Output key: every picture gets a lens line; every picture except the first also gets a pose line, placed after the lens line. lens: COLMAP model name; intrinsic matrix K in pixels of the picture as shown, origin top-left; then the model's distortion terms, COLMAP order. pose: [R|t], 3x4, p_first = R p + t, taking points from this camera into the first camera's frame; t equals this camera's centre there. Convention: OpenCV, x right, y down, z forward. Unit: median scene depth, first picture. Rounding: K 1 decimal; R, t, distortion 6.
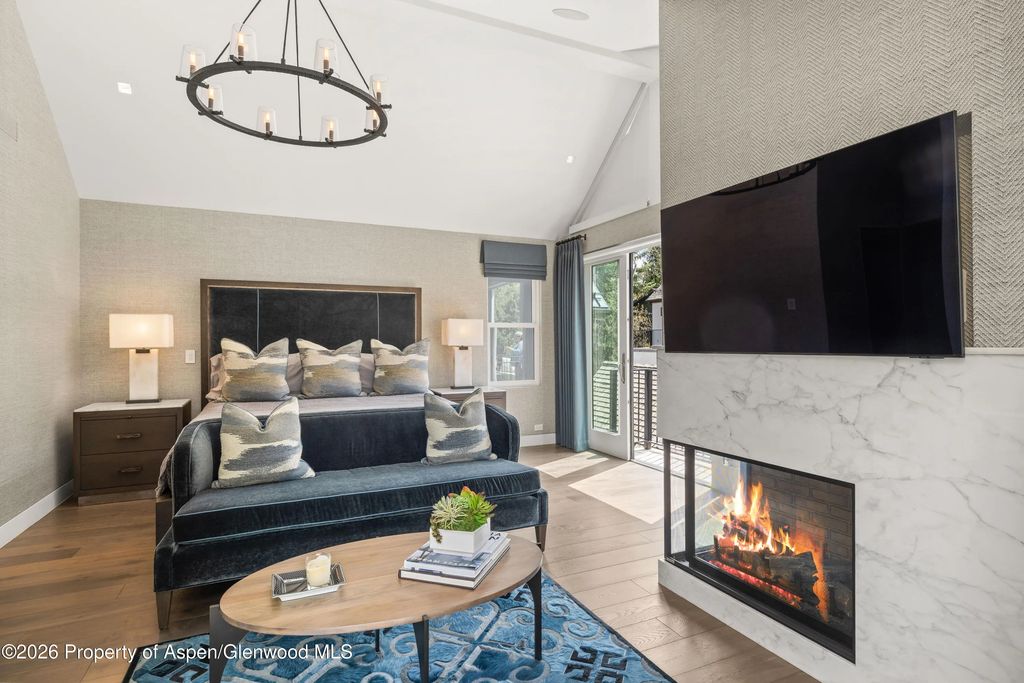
lens RADIAL K [[530.2, 0, 512.0], [0, 530.2, 341.5], [0, 0, 1]] dist [0.000872, 0.000079]
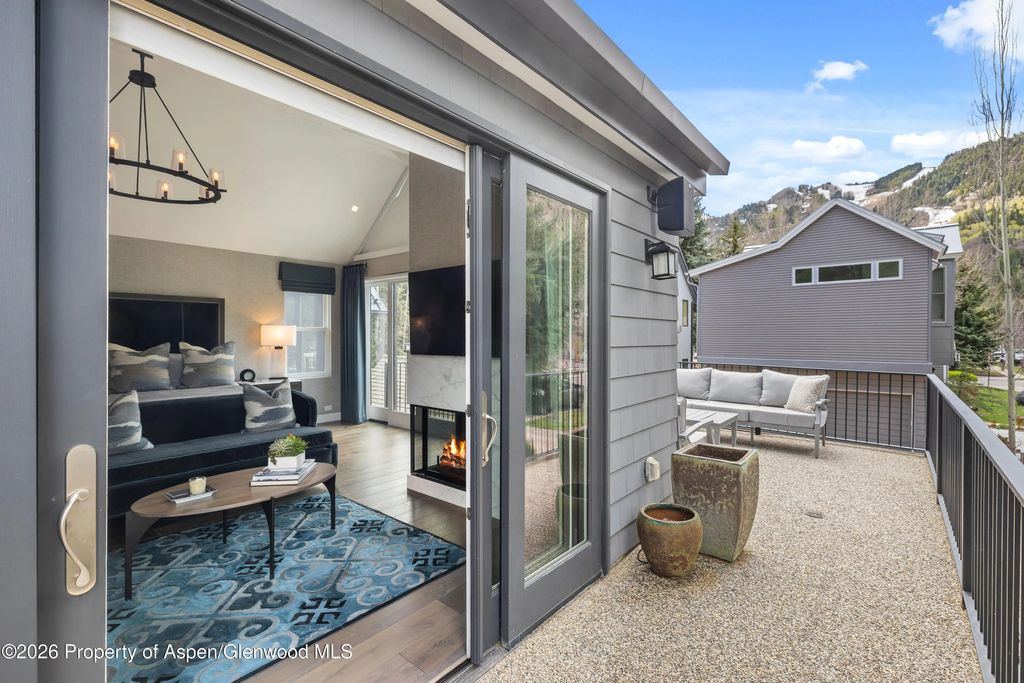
lens RADIAL K [[456.5, 0, 517.4], [0, 456.5, 340.6], [0, 0, 1]] dist [0.001201, 0.000188]
pose [[0.900511, 0.001449, 0.434832, -0.041491], [-0.005974, 0.999941, 0.009041, -0.034582], [-0.434793, -0.010739, 0.900466, -0.436825]]
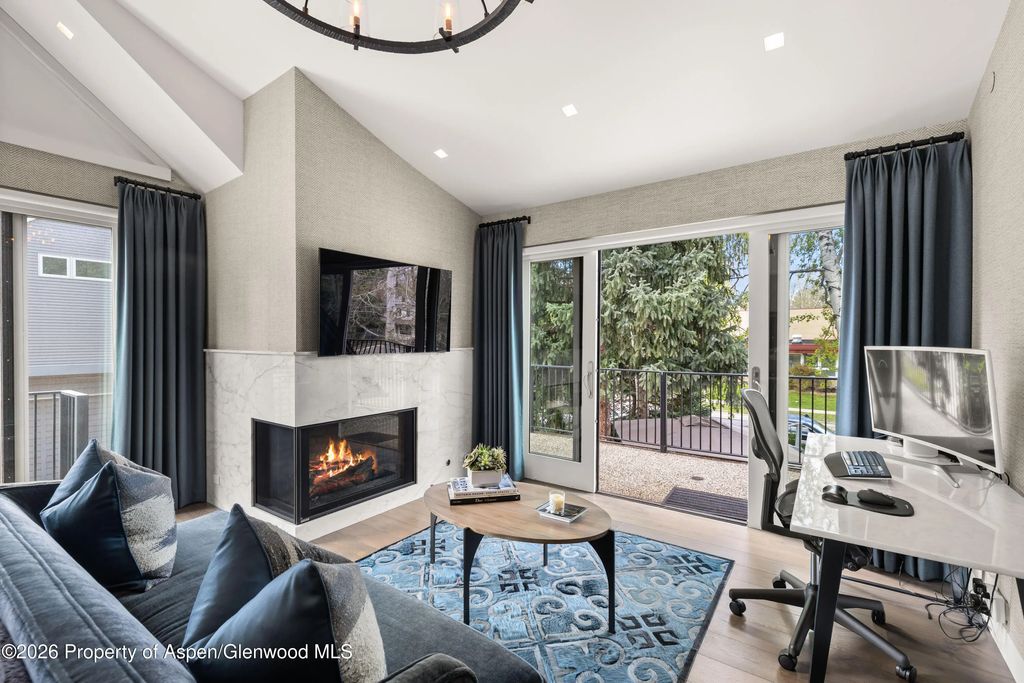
lens RADIAL K [[446.4, 0, 520.7], [0, 446.4, 344.9], [0, 0, 1]] dist [0.000005, -0.000044]
pose [[-0.509931, -0.006819, 0.860189, -0.785592], [0.000568, 0.999966, 0.008264, -0.014862], [-0.860215, 0.004703, -0.509909, 0.975758]]
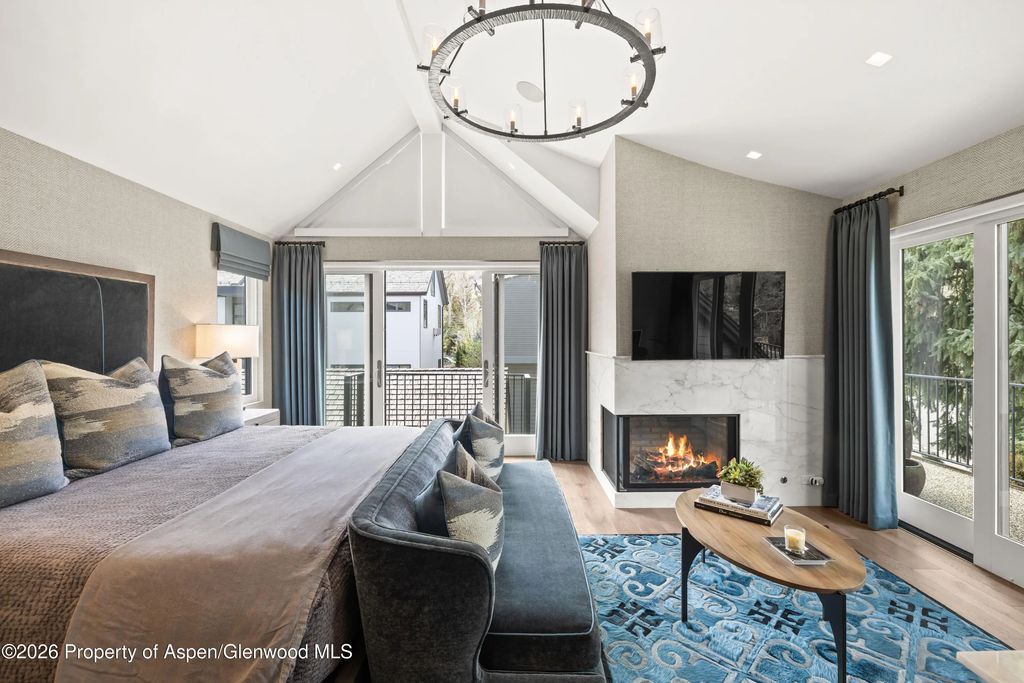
lens RADIAL K [[439.5, 0, 517.0], [0, 439.5, 337.6], [0, 0, 1]] dist [-0.001286, -0.000006]
pose [[0.410315, 0.002687, 0.911940, -0.926170], [0.000345, 0.999995, -0.003101, -0.038755], [-0.911944, 0.001587, 0.410312, 0.663591]]
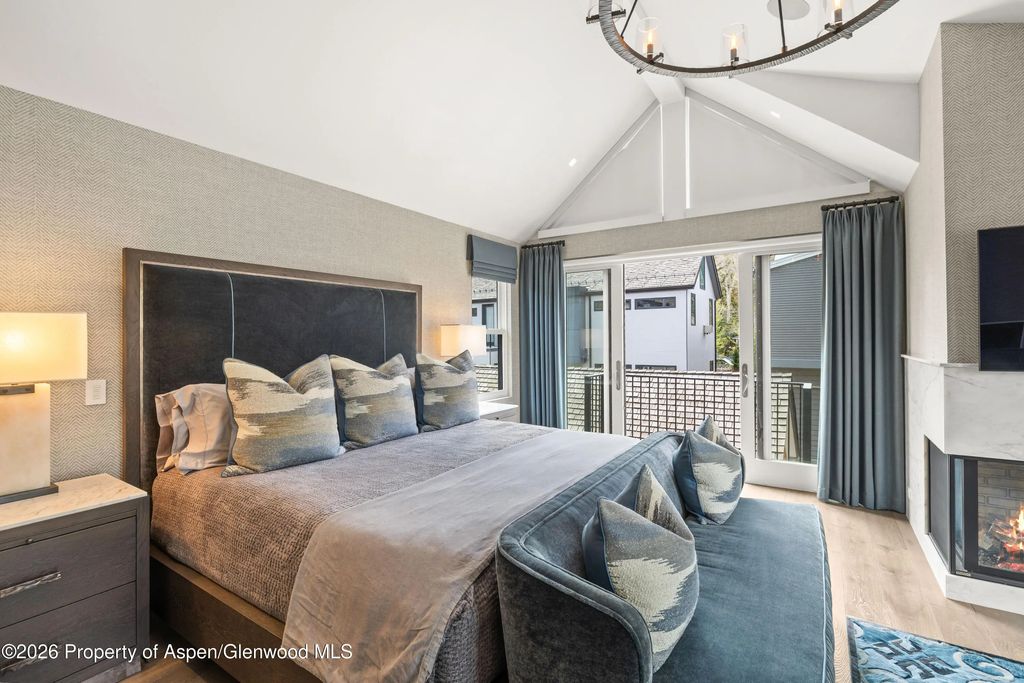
lens RADIAL K [[465.7, 0, 513.8], [0, 465.7, 335.5], [0, 0, 1]] dist [-0.009165, 0.000952]
pose [[0.847808, 0.000143, 0.530304, -0.804286], [0.003960, 0.999970, -0.006600, -0.038059], [-0.530289, 0.007696, 0.847782, 0.624146]]
